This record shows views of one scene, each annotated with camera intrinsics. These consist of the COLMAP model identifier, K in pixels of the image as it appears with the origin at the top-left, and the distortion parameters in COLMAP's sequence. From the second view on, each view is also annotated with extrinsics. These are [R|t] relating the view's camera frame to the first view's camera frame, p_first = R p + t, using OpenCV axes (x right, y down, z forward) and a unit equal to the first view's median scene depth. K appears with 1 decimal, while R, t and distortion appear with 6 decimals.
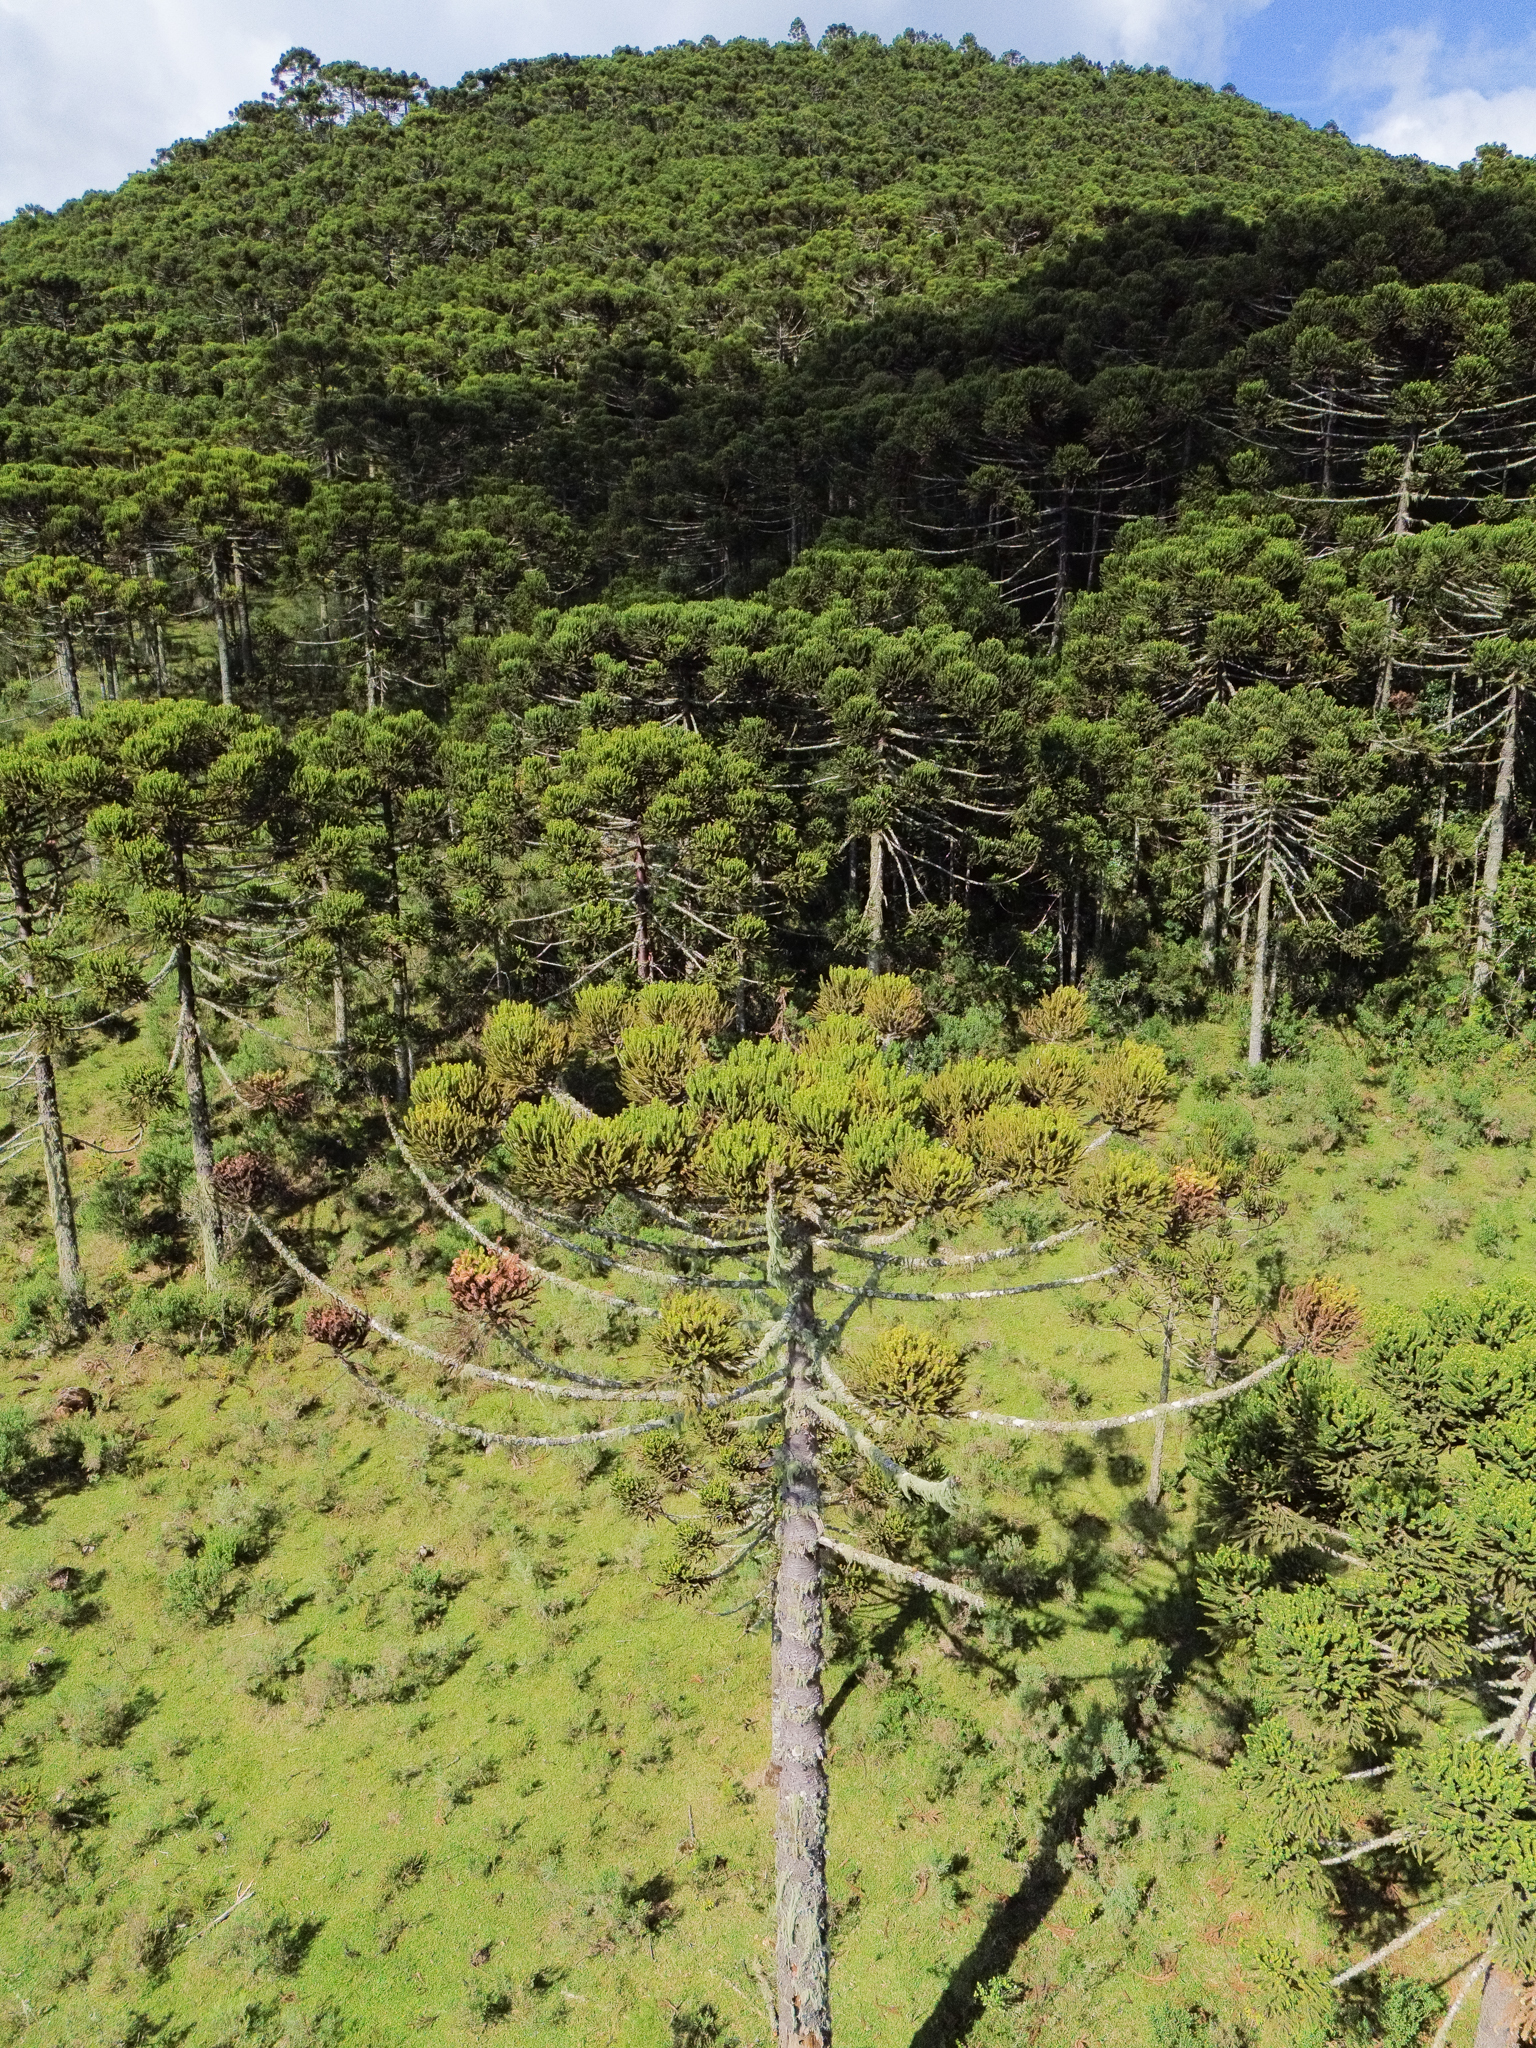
lens RADIAL K [[1477.5, 0, 768.0], [0, 1477.5, 1024.0], [0, 0, 1]] dist [0.060212, -0.058450]
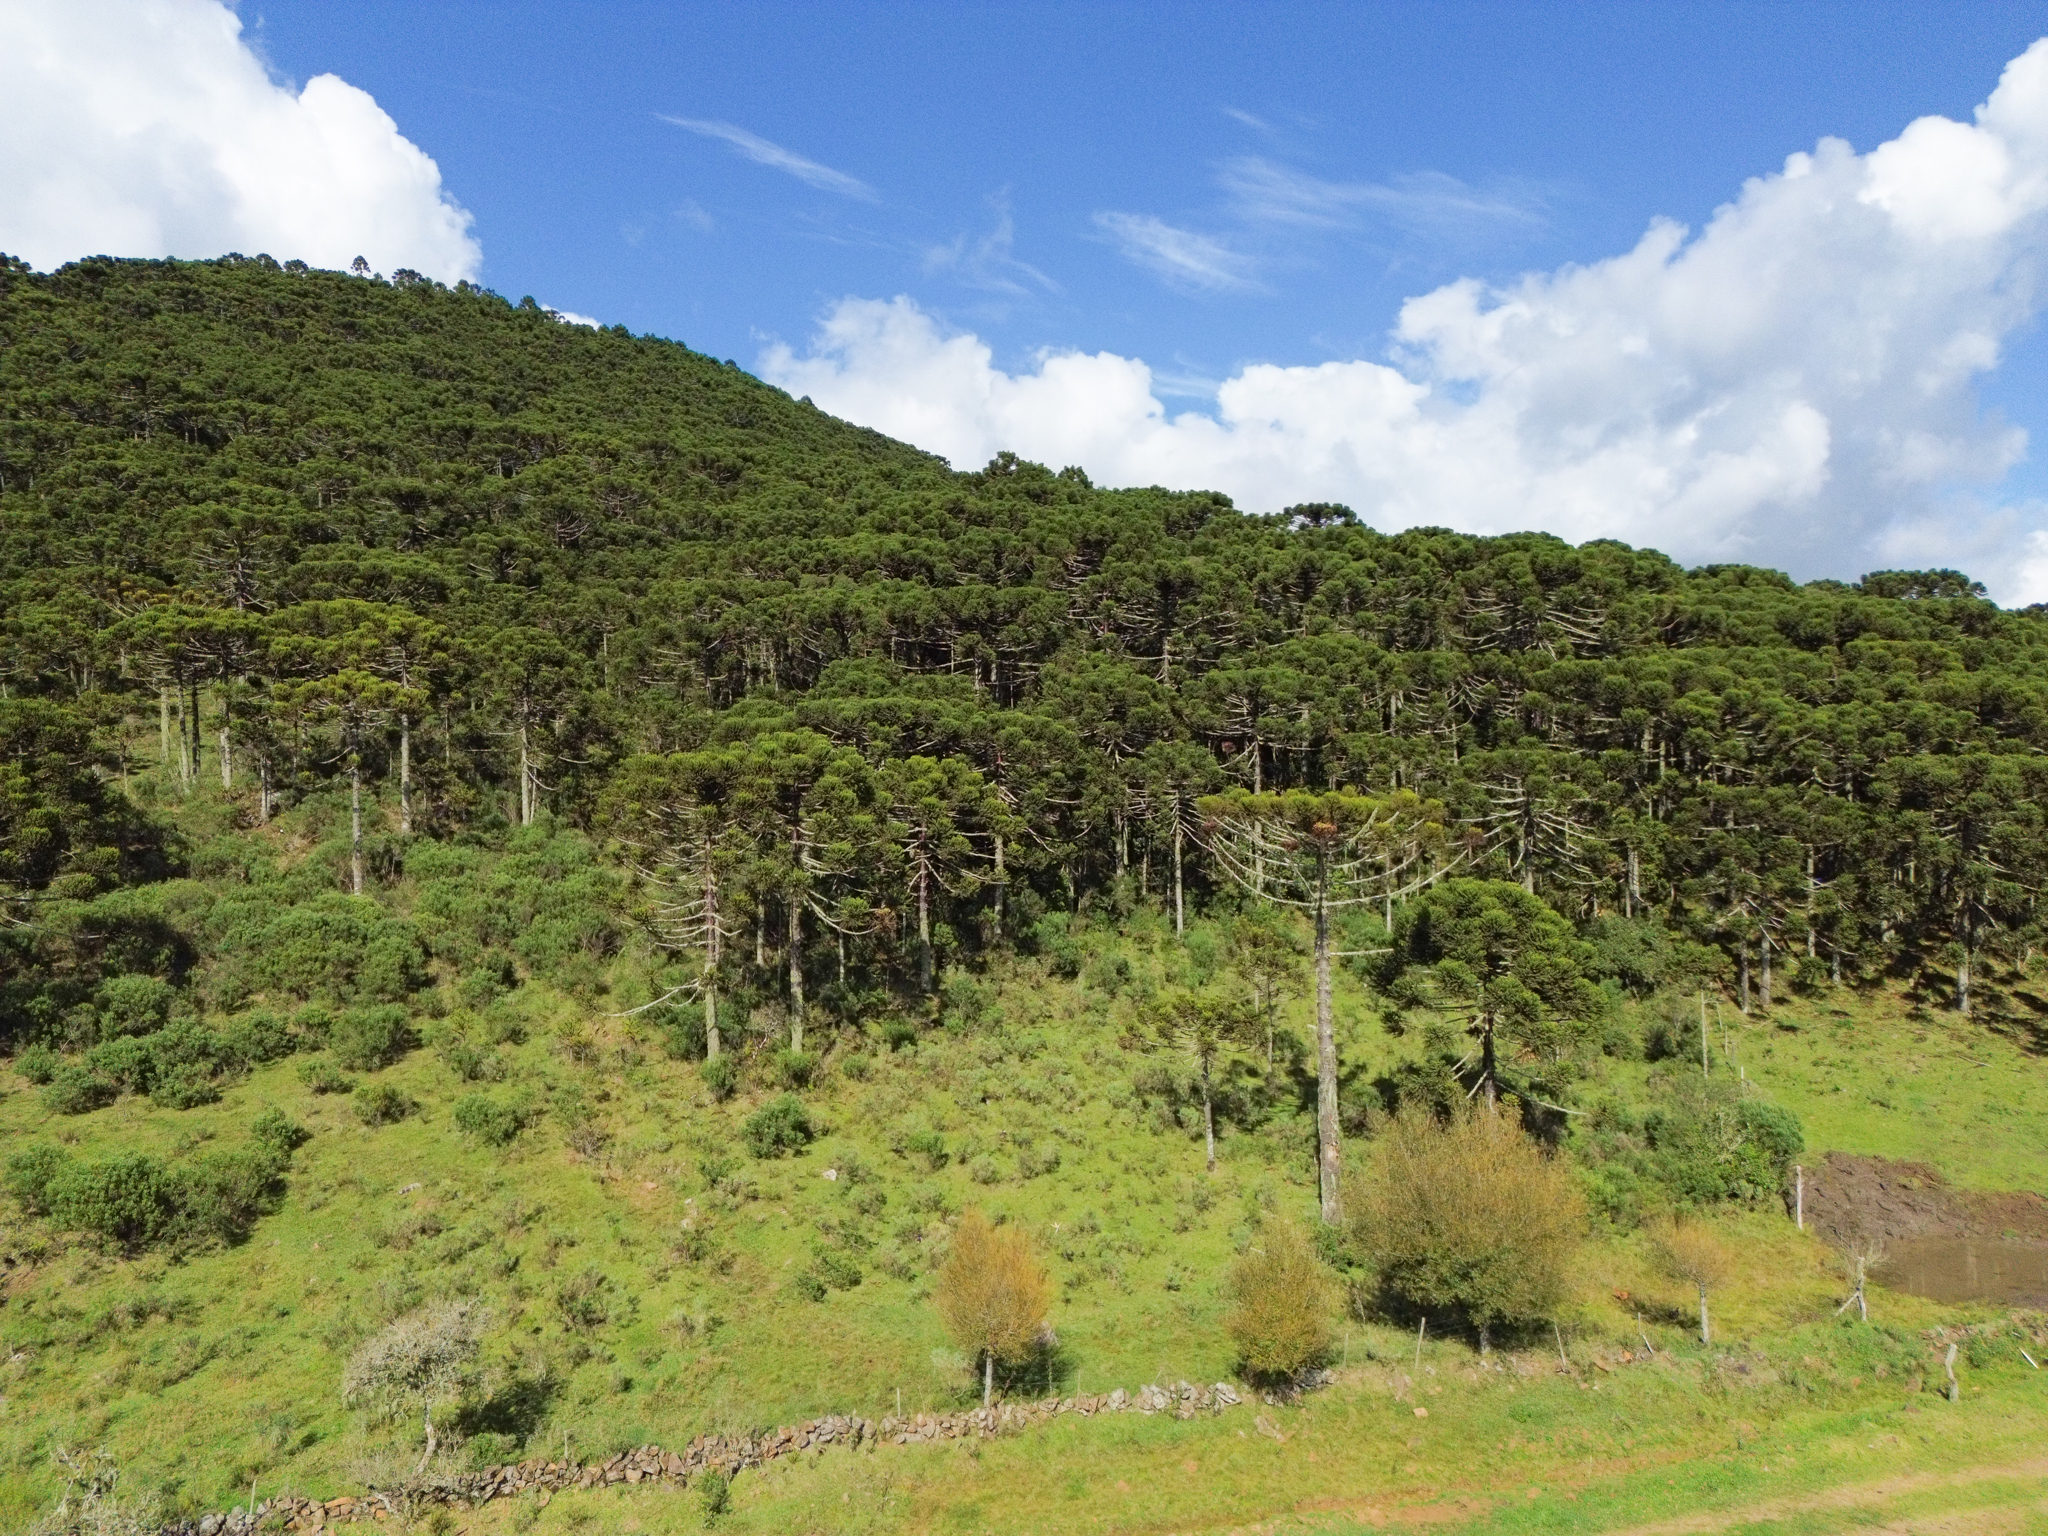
lens RADIAL K [[1433.7, 0, 1030.5], [0, 1433.7, 763.8], [0, 0, 1]] dist [0.085278, -0.086351]
pose [[0.864626, -0.009031, 0.502335, -0.719069], [0.143106, 0.962848, -0.229006, 0.200092], [-0.481604, 0.269892, 0.833796, -0.479086]]
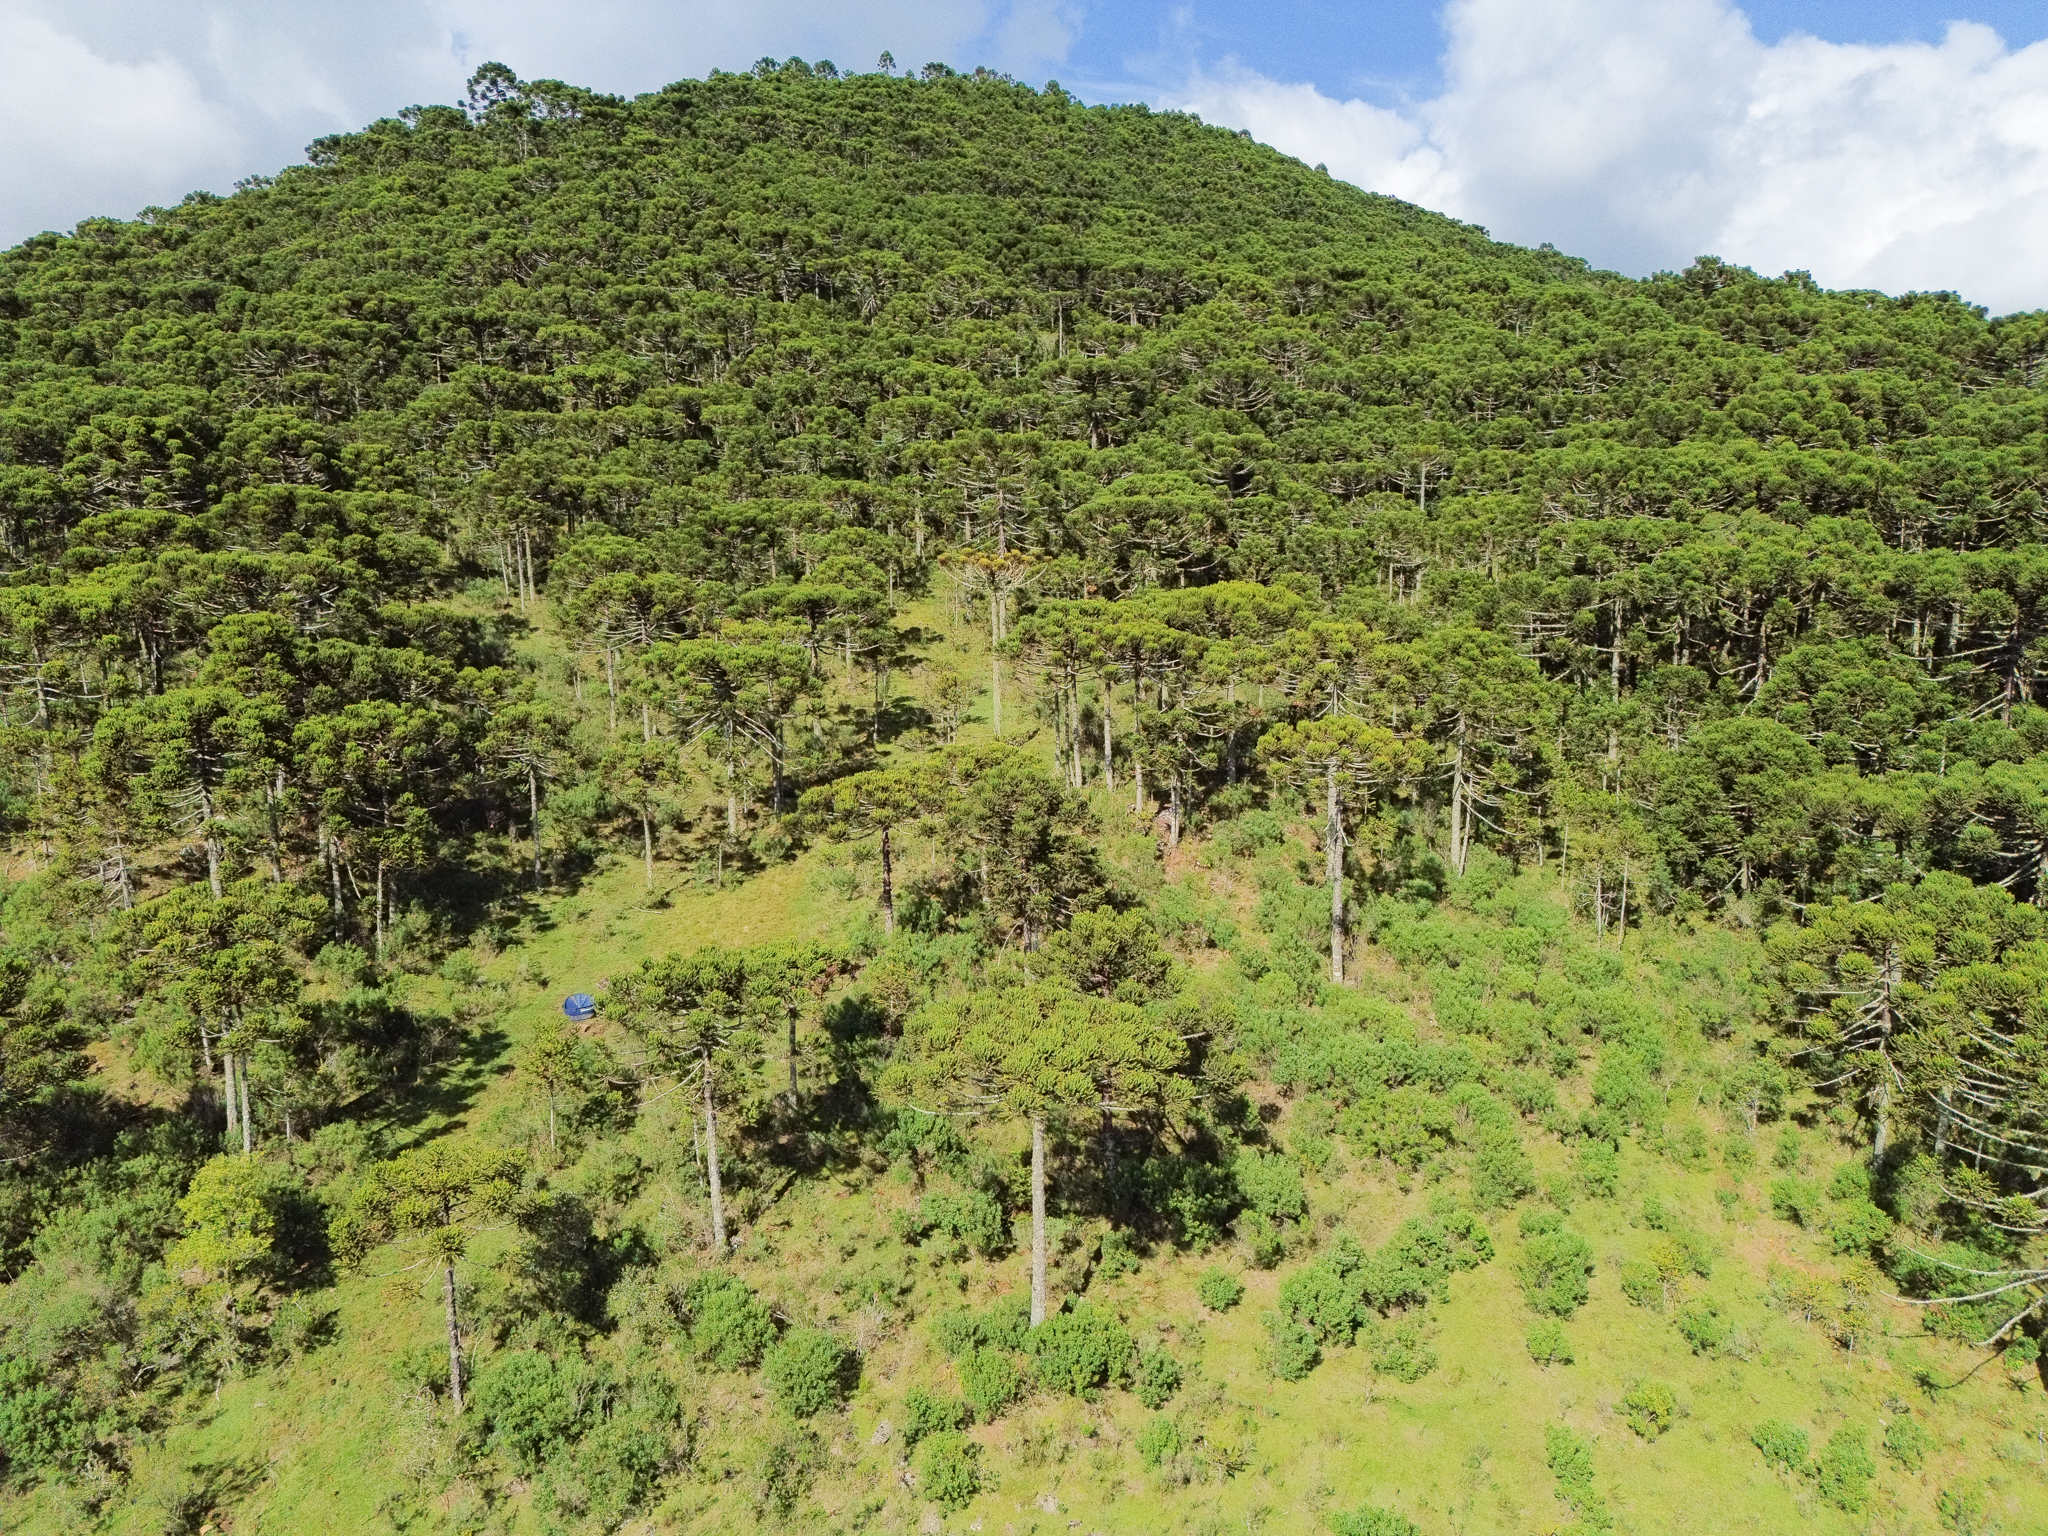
lens RADIAL K [[1438.4, 0, 1032.2], [0, 1438.4, 774.5], [0, 0, 1]] dist [0.053485, -0.040517]
pose [[0.968606, -0.046272, 0.244258, -1.160221], [0.071515, 0.992856, -0.095507, -0.207855], [-0.238094, 0.109977, 0.964995, -0.033534]]
